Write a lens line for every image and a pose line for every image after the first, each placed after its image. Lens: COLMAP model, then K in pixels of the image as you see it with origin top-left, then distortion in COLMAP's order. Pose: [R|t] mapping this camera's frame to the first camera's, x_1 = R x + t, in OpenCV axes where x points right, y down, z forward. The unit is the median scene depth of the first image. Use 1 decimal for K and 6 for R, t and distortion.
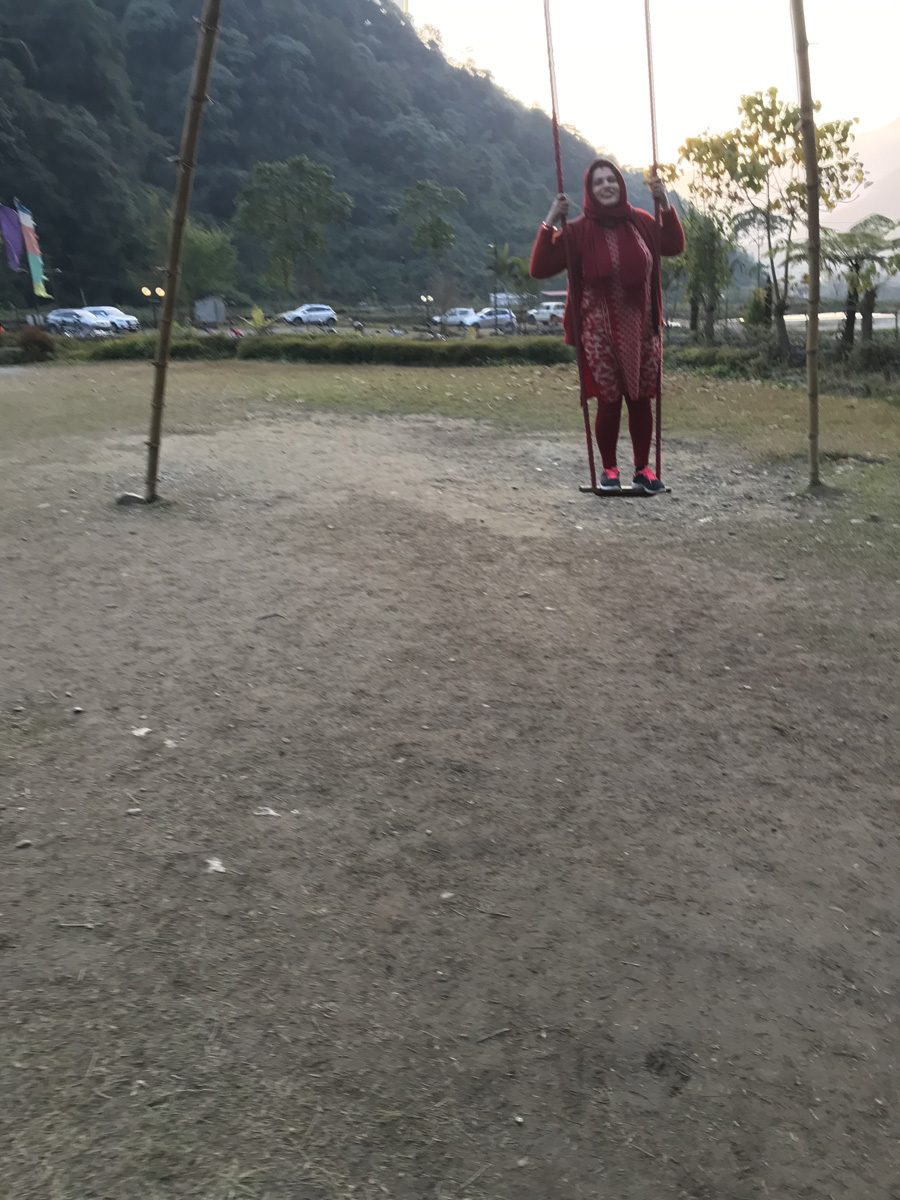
lens RADIAL K [[1001.8, 0, 439.9], [0, 1001.8, 566.0], [0, 0, 1]] dist [0.013328, -0.001289]
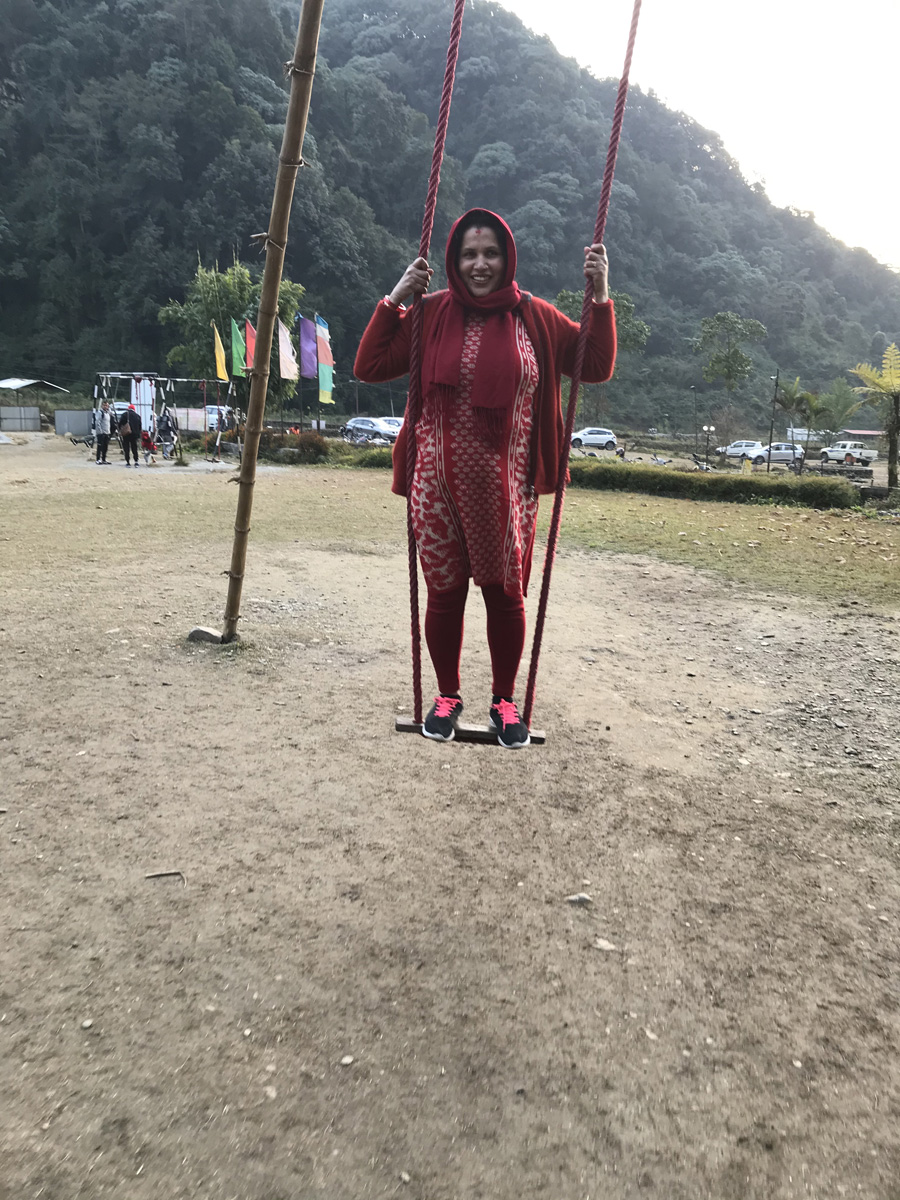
lens RADIAL K [[968.9, 0, 450.0], [0, 968.9, 600.0], [0, 0, 1]] dist [-0.004239, -0.007175]
pose [[0.956658, 0.110577, -0.269404, 0.036134], [-0.131184, 0.989561, -0.059670, -0.026184], [0.259993, 0.092426, 0.961177, 0.096413]]
